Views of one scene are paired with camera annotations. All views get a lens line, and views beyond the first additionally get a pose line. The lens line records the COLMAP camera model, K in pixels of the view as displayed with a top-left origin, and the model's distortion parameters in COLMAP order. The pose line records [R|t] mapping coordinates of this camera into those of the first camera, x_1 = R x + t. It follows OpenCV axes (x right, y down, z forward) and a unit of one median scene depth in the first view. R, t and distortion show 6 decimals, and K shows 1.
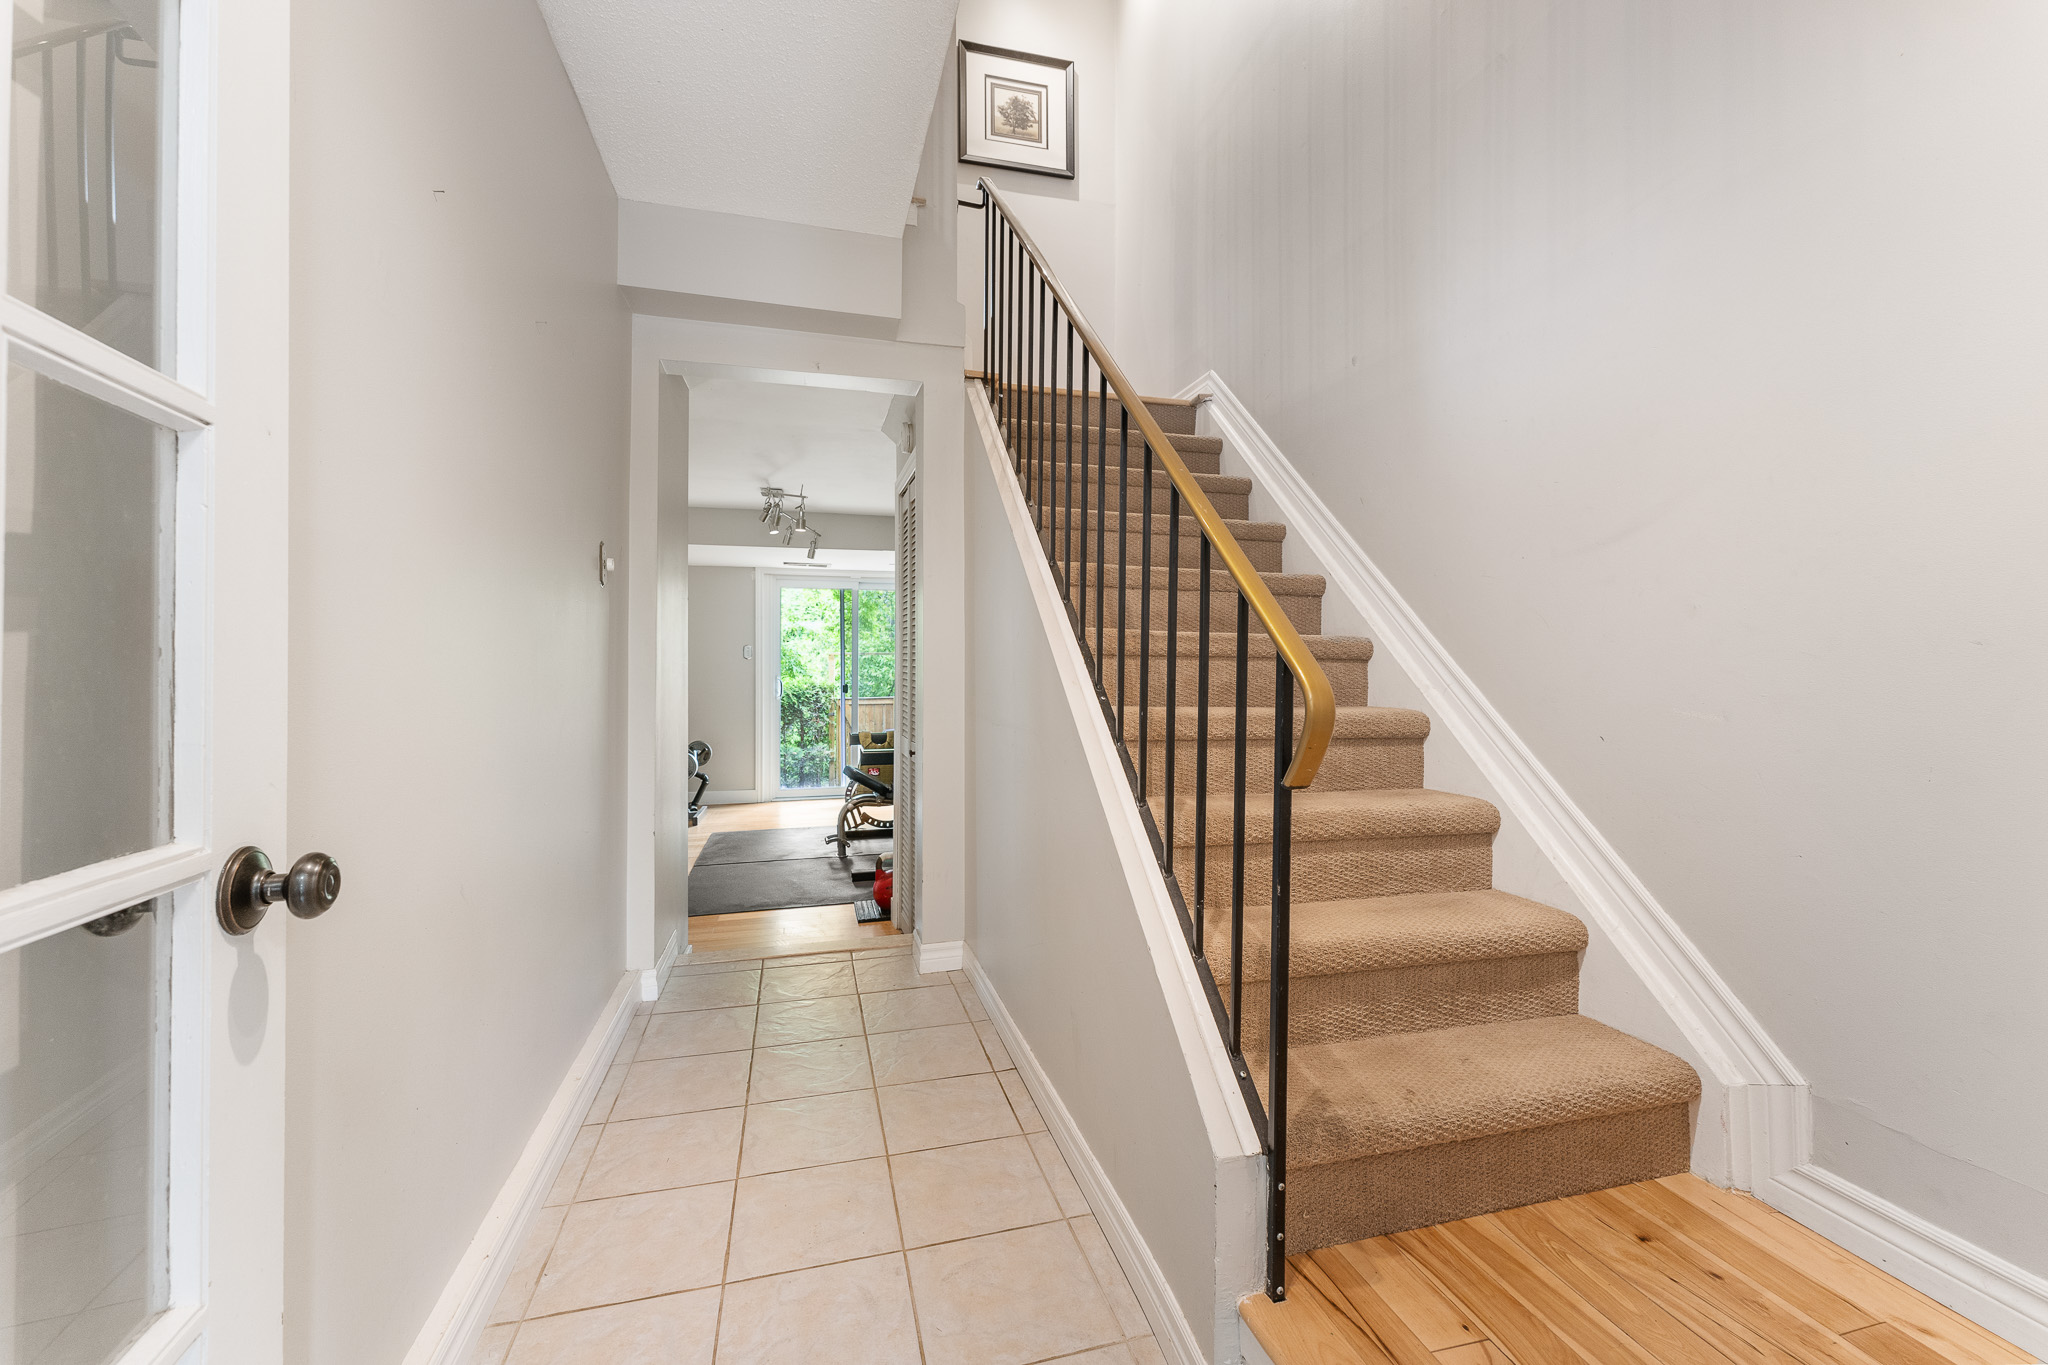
lens RADIAL K [[841.1, 0, 1027.8], [0, 841.1, 674.5], [0, 0, 1]] dist [-0.018264, 0.000084]
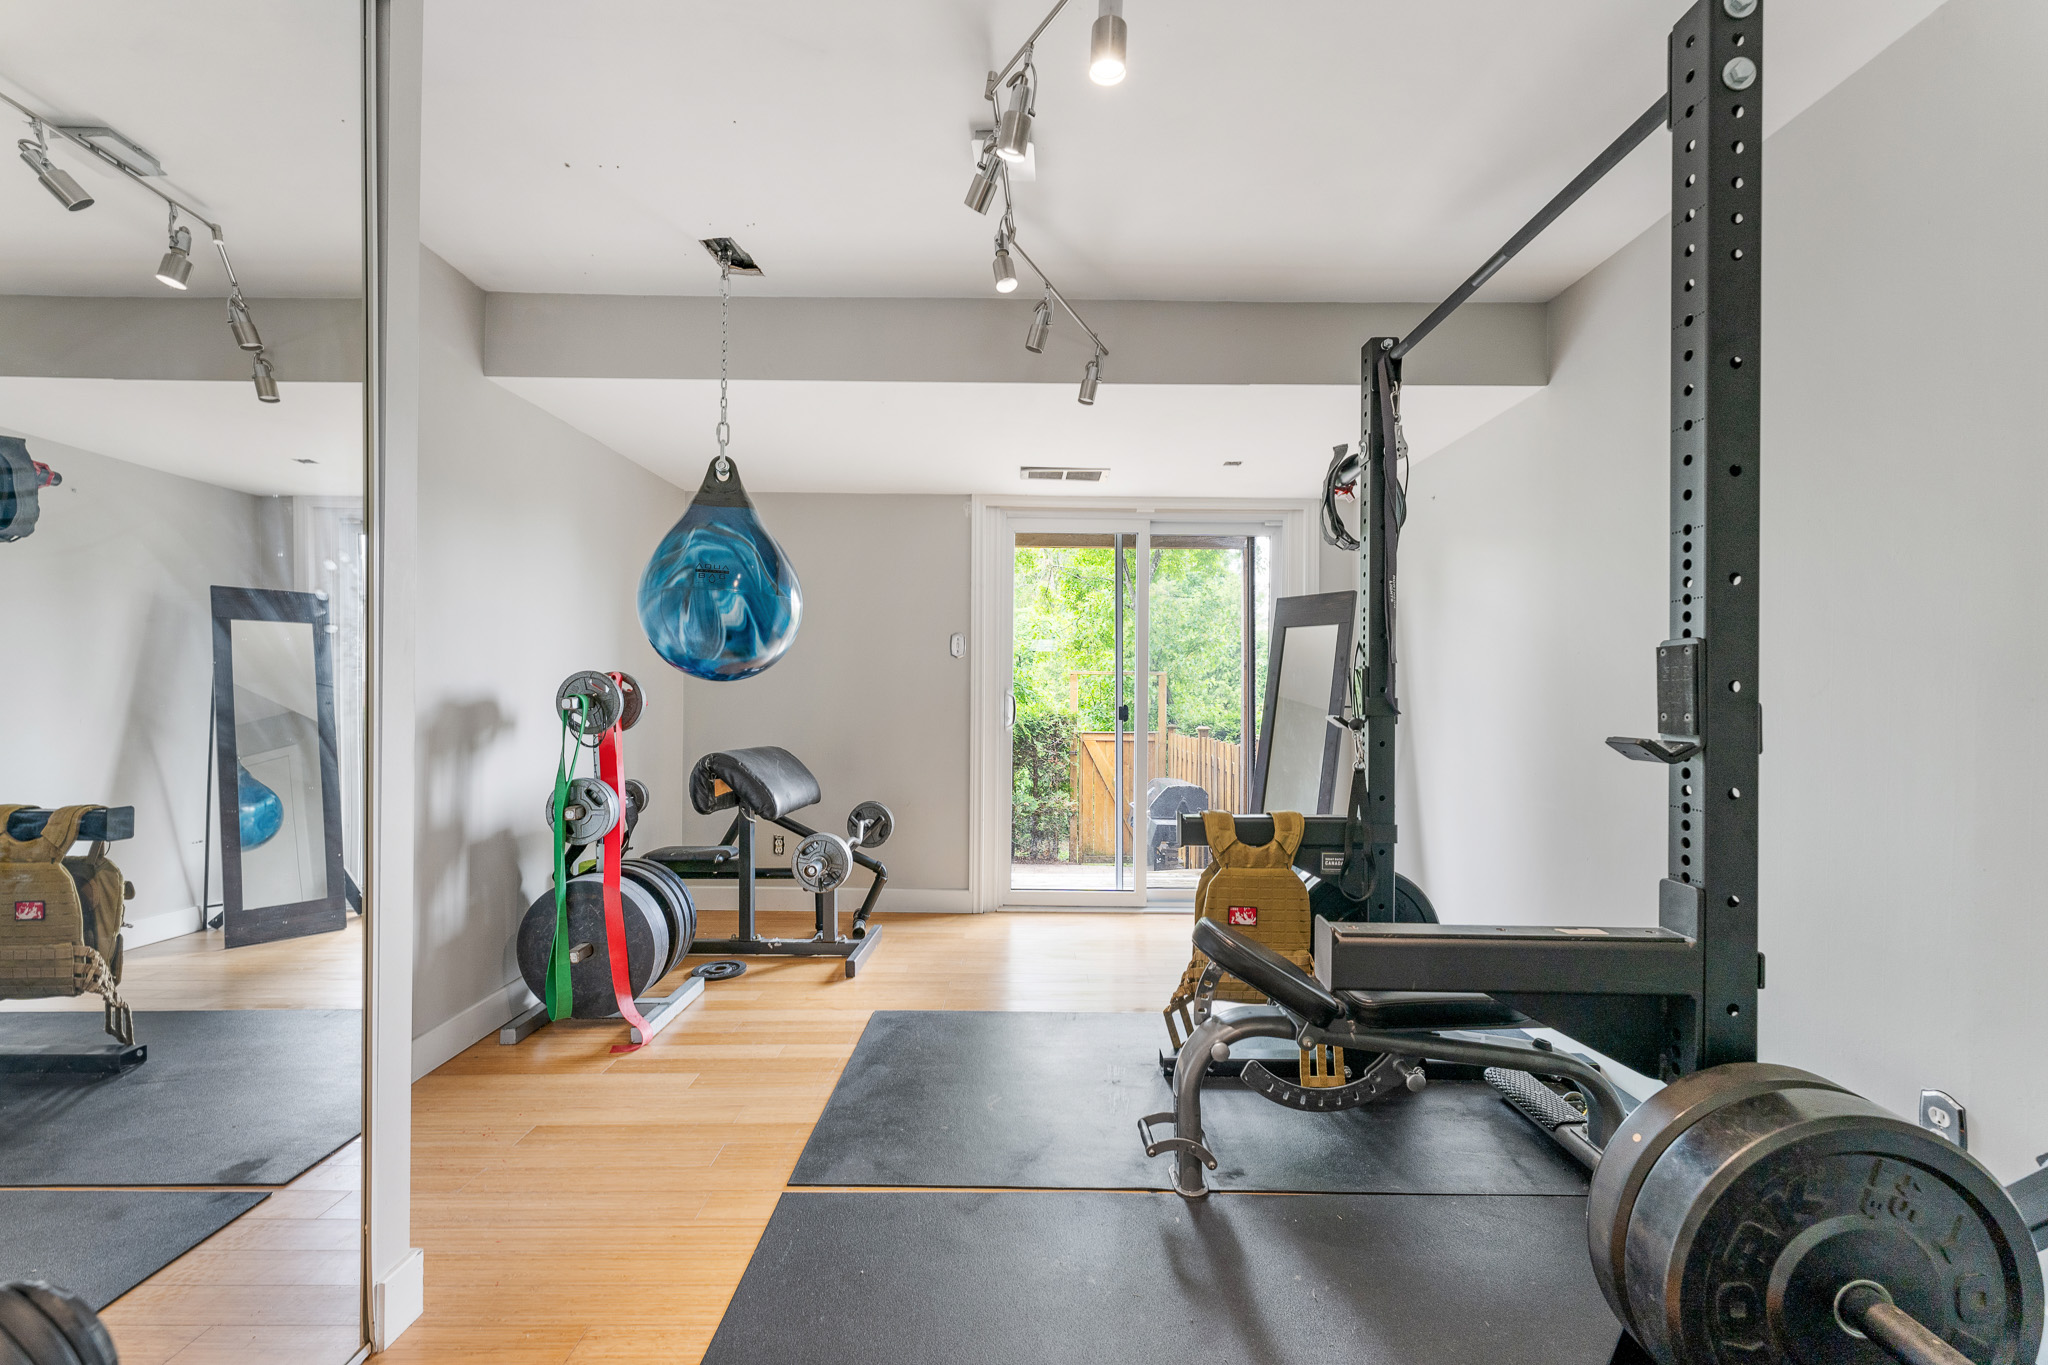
lens RADIAL K [[841.1, 0, 1026.2], [0, 841.1, 697.1], [0, 0, 1]] dist [-0.018264, 0.000084]
pose [[0.965471, 0.004782, -0.260465, -0.080671], [-0.009062, 0.999843, -0.015232, 0.009234], [0.260352, 0.017066, 0.965363, 0.266354]]
